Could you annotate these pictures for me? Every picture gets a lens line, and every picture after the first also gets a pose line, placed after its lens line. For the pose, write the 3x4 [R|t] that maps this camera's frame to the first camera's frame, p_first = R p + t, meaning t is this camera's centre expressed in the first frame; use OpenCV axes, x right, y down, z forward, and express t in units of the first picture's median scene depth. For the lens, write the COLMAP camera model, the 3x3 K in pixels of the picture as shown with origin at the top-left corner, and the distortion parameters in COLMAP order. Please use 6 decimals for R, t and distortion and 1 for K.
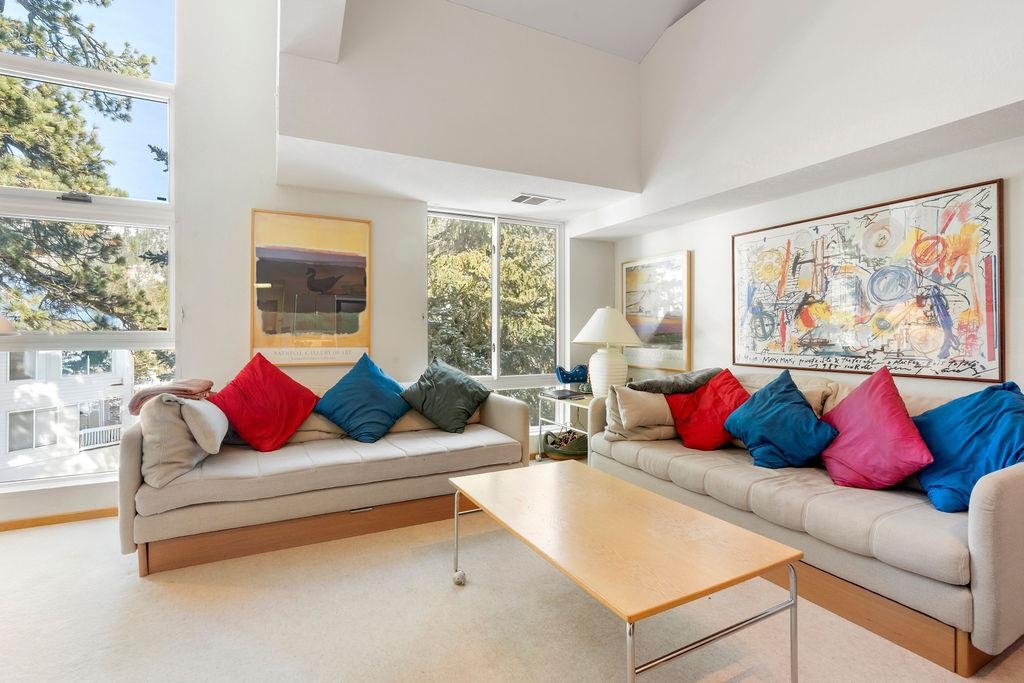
lens RADIAL K [[465.8, 0, 484.7], [0, 465.8, 340.1], [0, 0, 1]] dist [-0.002710, -0.000365]
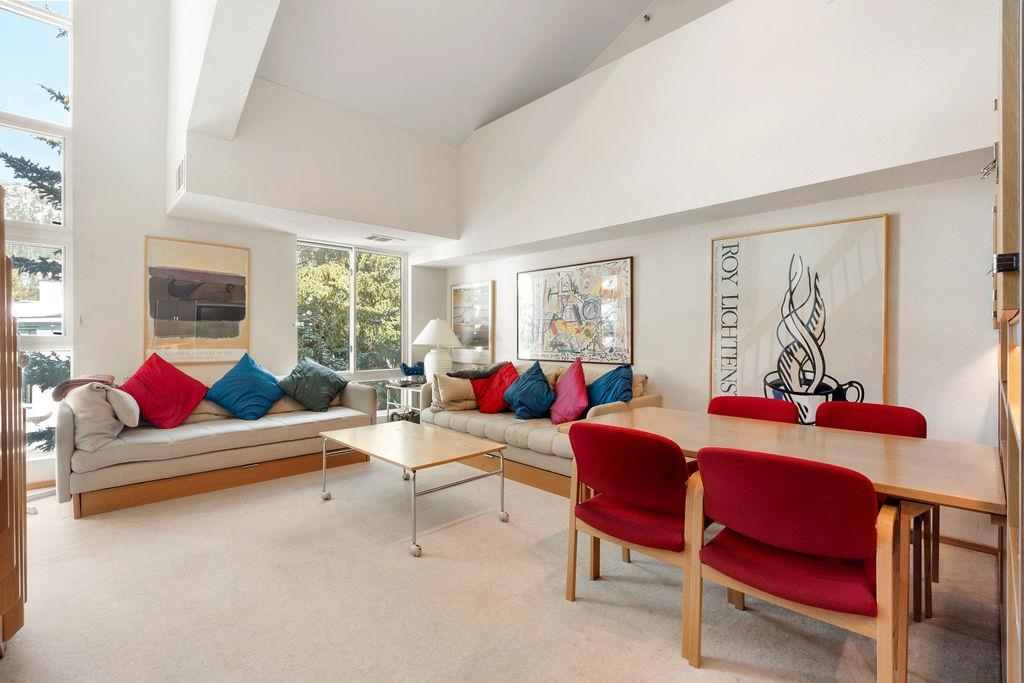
lens RADIAL K [[465.8, 0, 484.7], [0, 465.8, 340.1], [0, 0, 1]] dist [-0.002710, -0.000365]
pose [[0.957049, 0.001395, 0.289922, -0.000319], [0.001461, 0.999953, -0.009635, 0.005633], [-0.289921, 0.009645, 0.957002, -0.417064]]
